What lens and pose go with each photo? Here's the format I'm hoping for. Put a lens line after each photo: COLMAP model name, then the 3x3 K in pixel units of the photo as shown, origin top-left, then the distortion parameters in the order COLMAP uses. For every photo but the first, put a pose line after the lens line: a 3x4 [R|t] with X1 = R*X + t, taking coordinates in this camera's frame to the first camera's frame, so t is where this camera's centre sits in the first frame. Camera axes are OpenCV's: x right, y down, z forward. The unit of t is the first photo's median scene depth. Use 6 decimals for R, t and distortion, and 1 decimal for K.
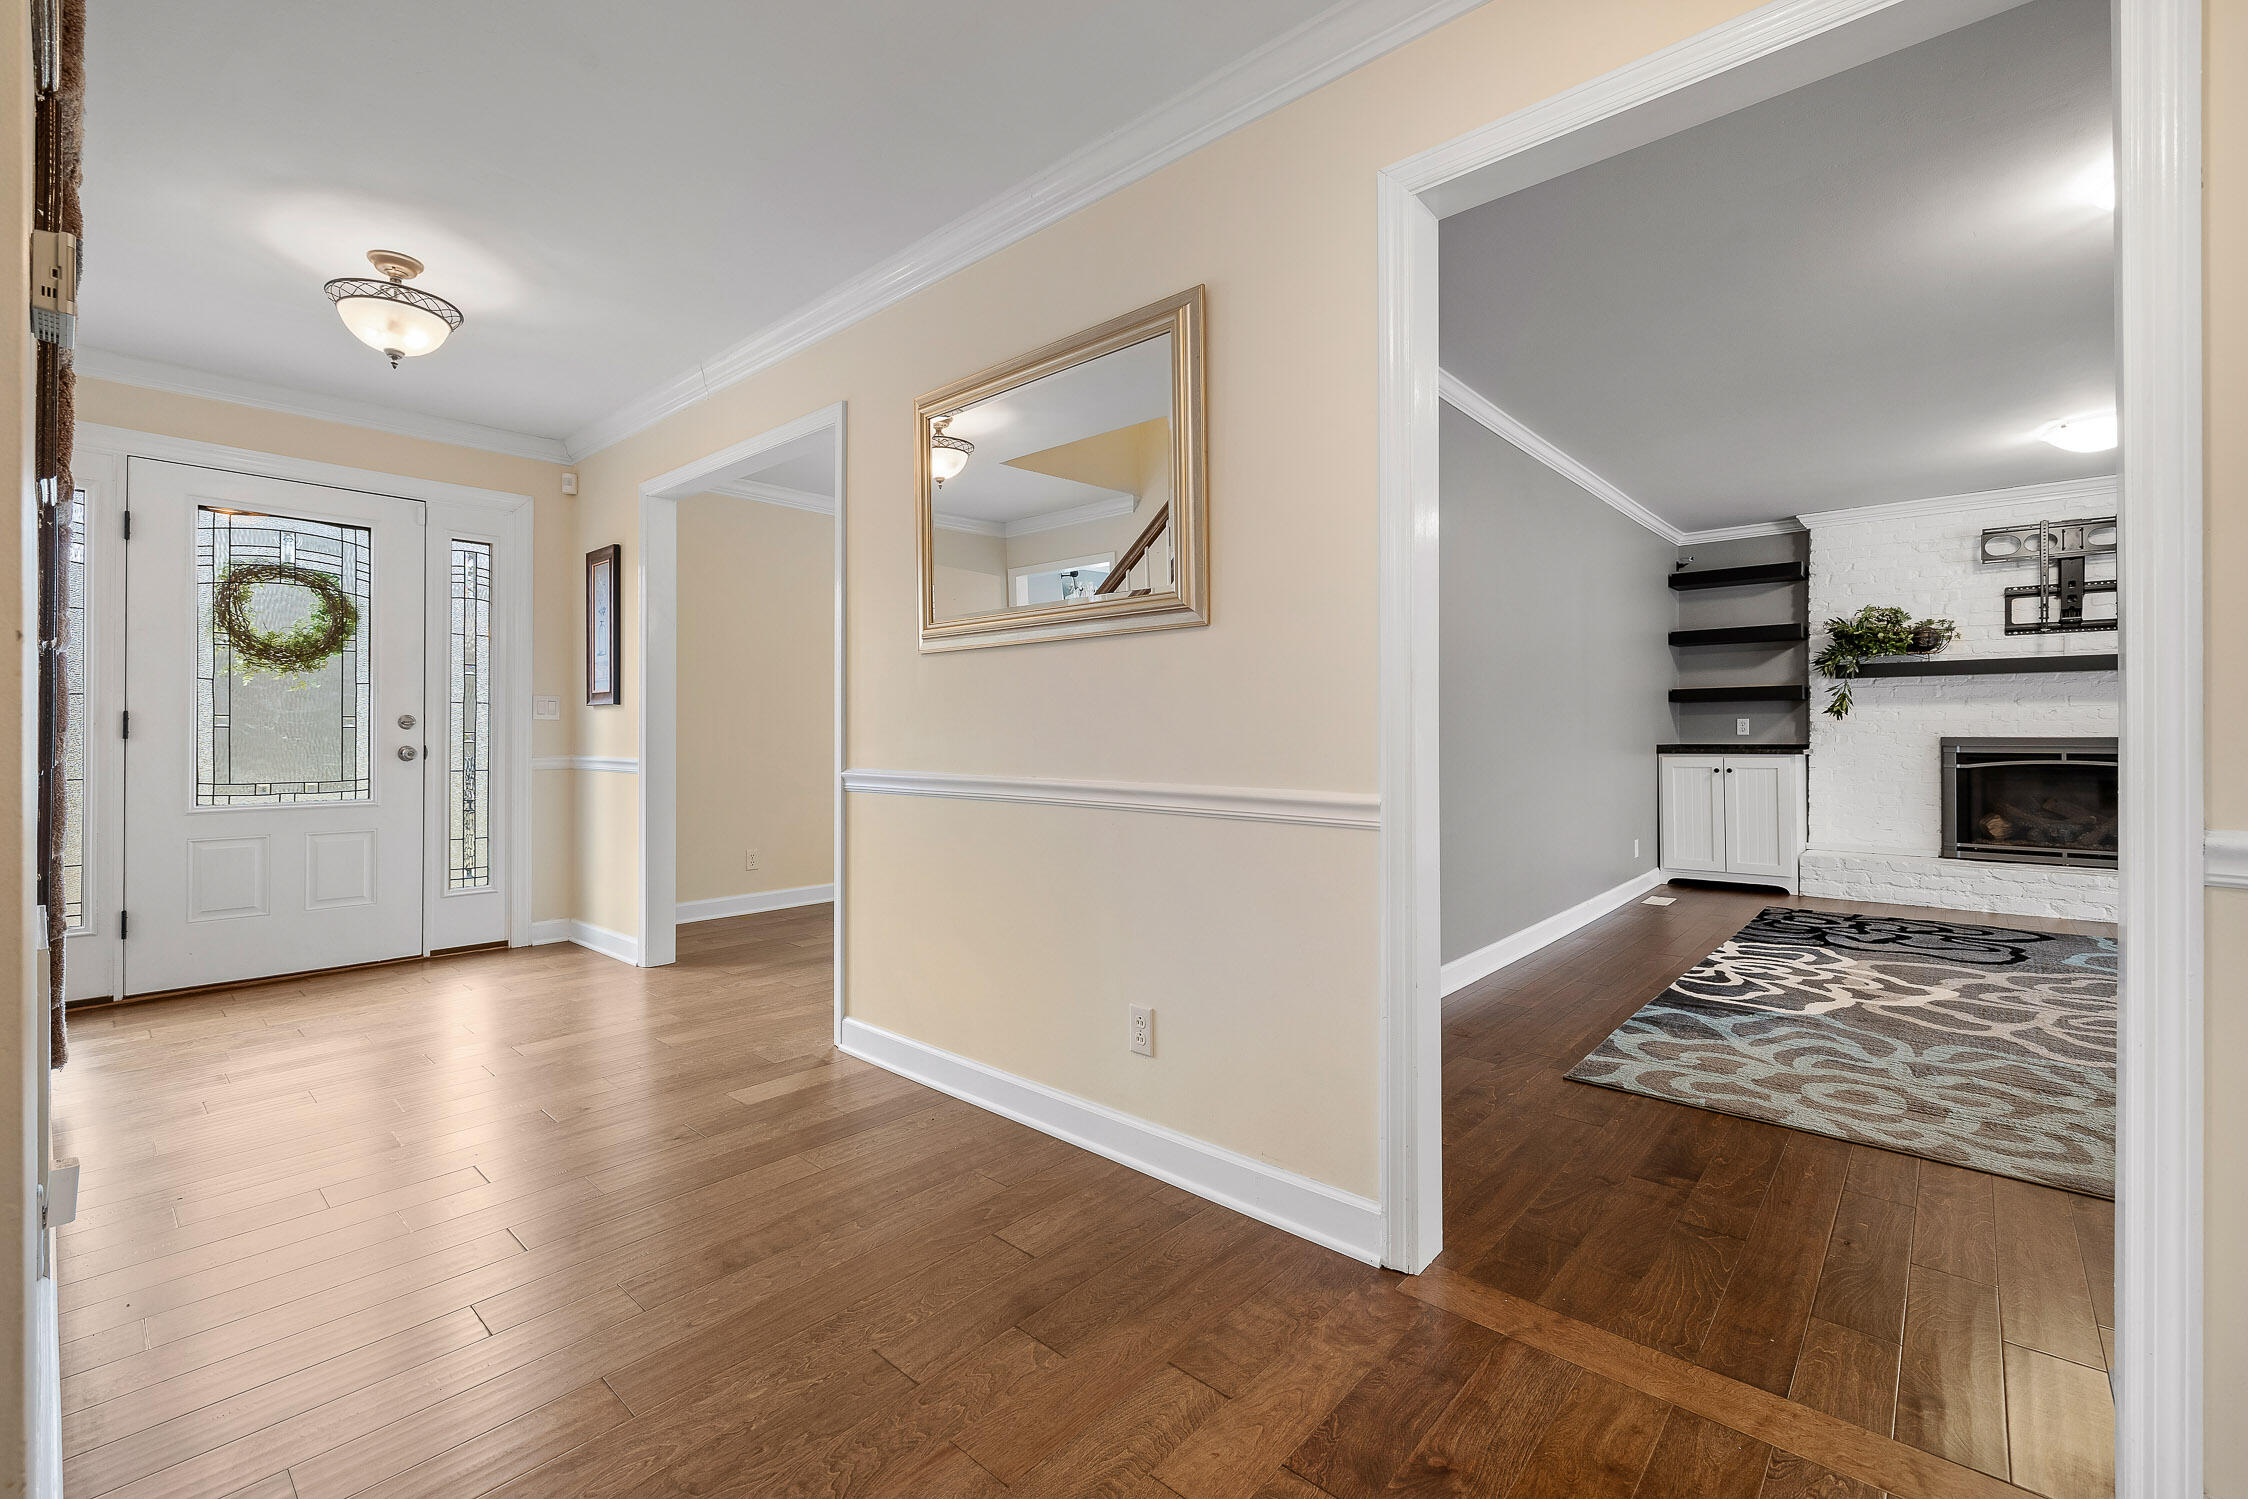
lens RADIAL K [[938.0, 0, 1123.8], [0, 938.0, 738.3], [0, 0, 1]] dist [-0.000252, -0.001378]
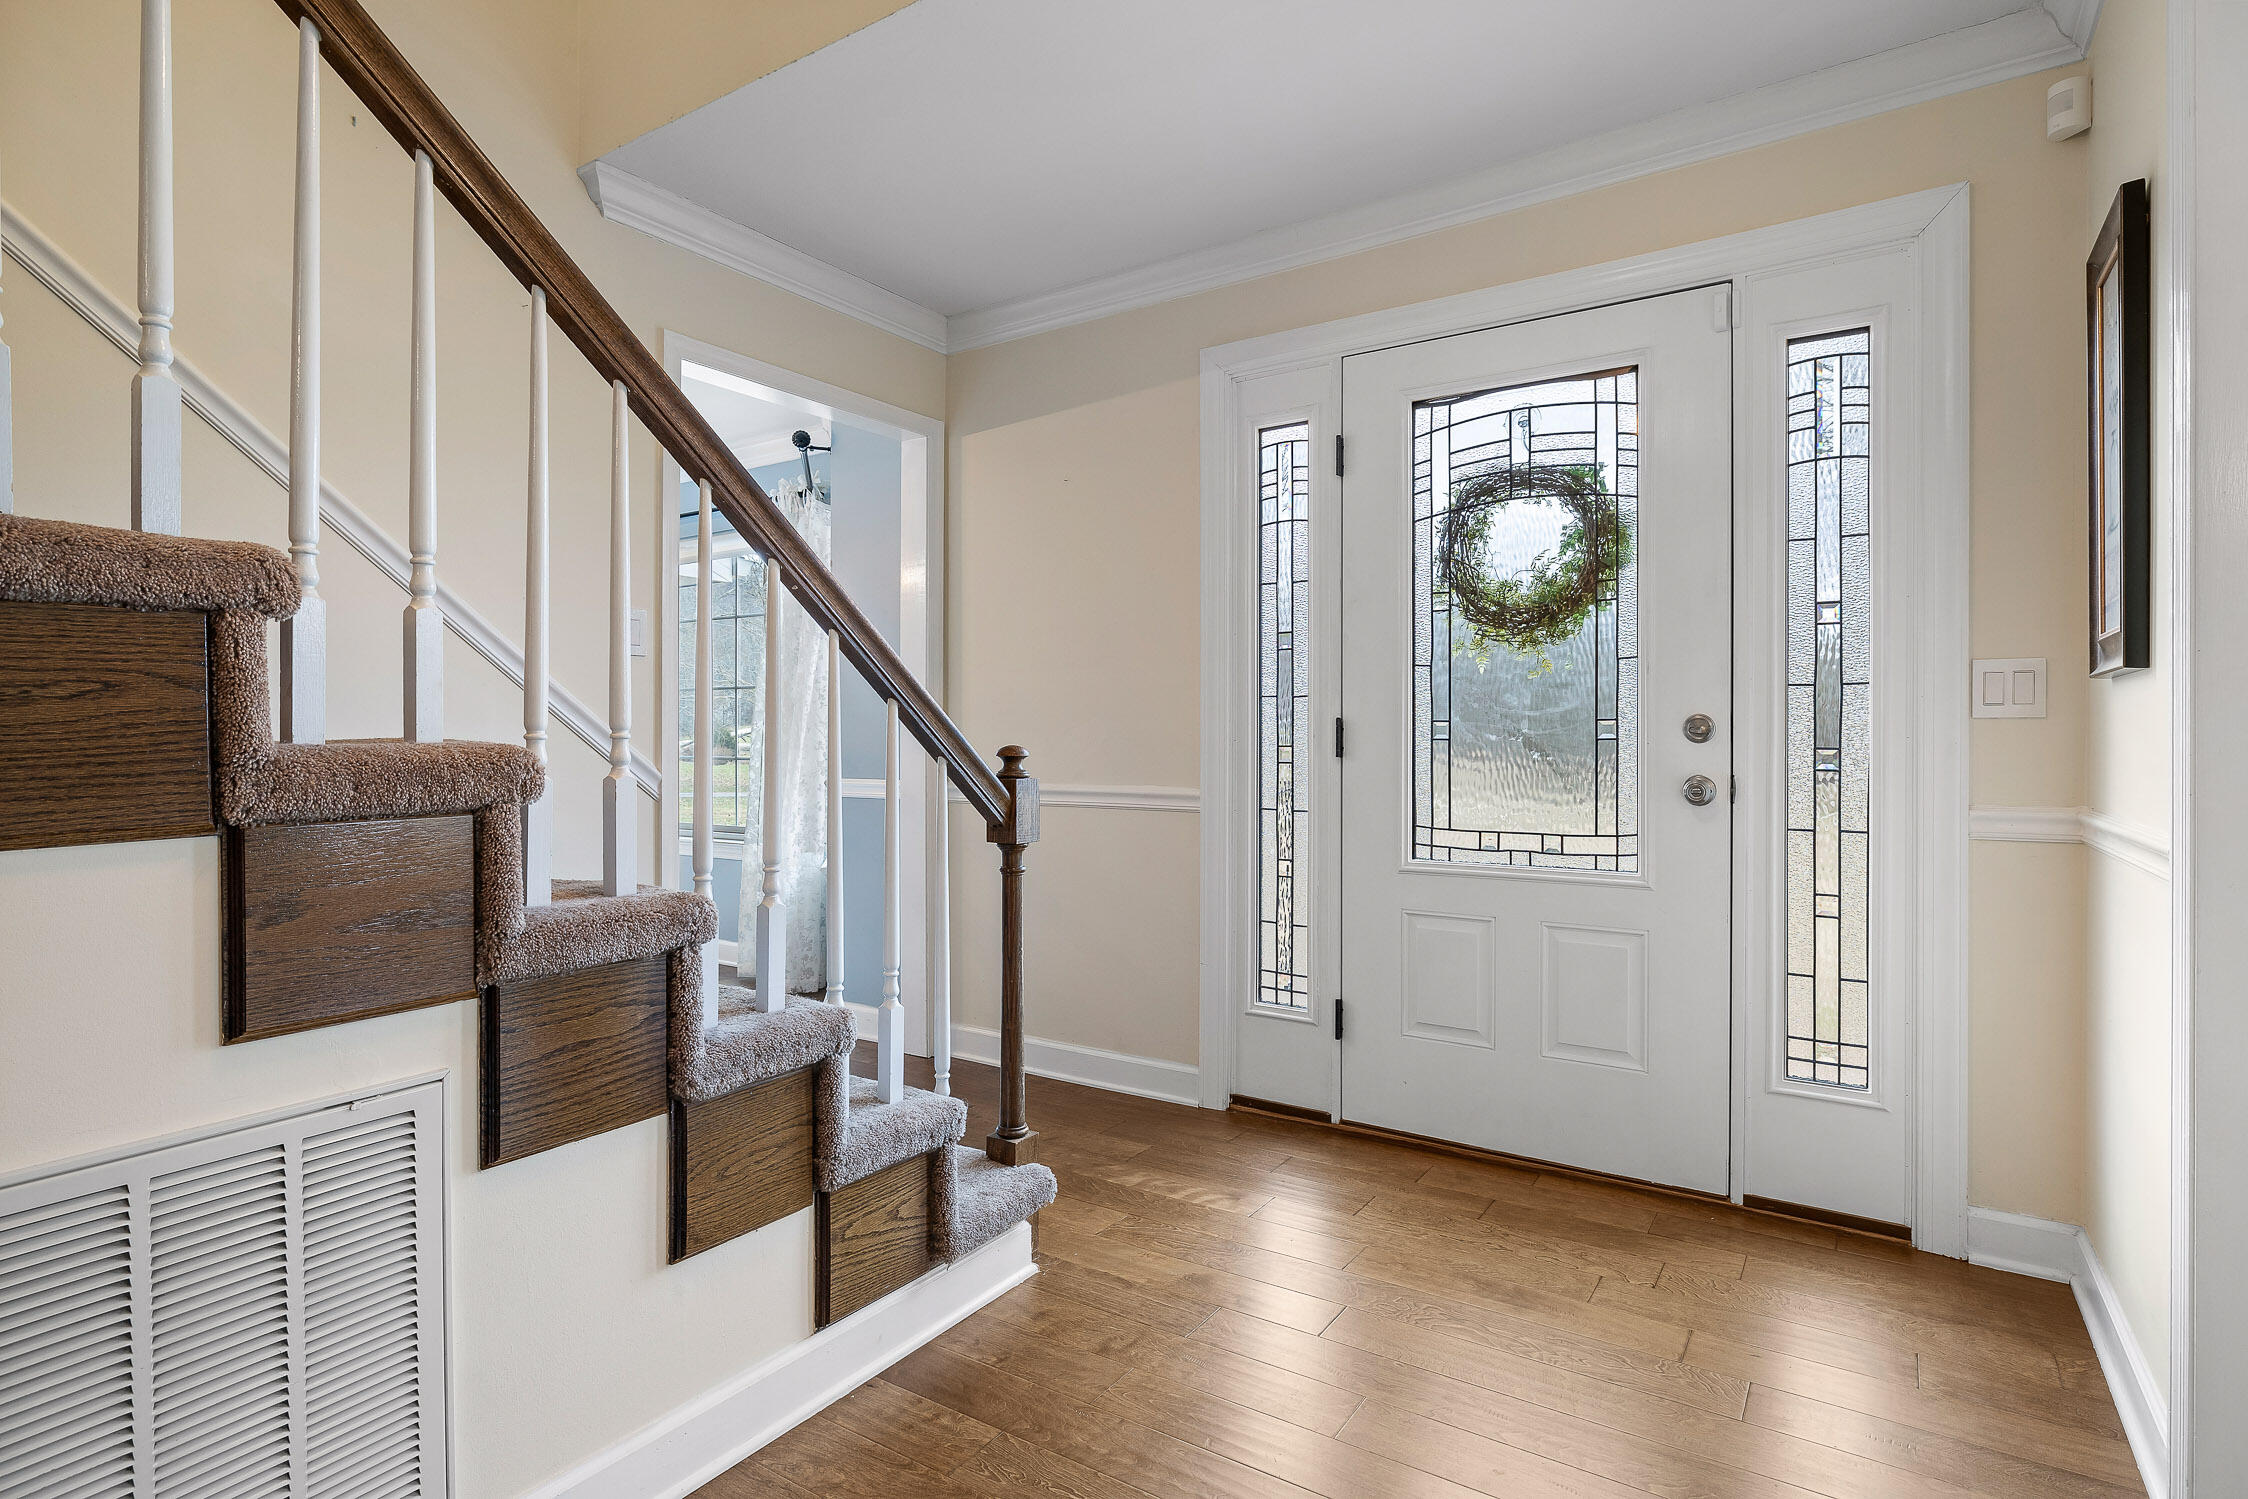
lens RADIAL K [[1143.9, 0, 1120.6], [0, 1143.9, 734.6], [0, 0, 1]] dist [0.001514, 0.000367]
pose [[0.146662, 0.001763, -0.989185, -0.208094], [0.004594, 0.999986, 0.002463, -0.017608], [0.989176, -0.004905, 0.146651, 0.625357]]
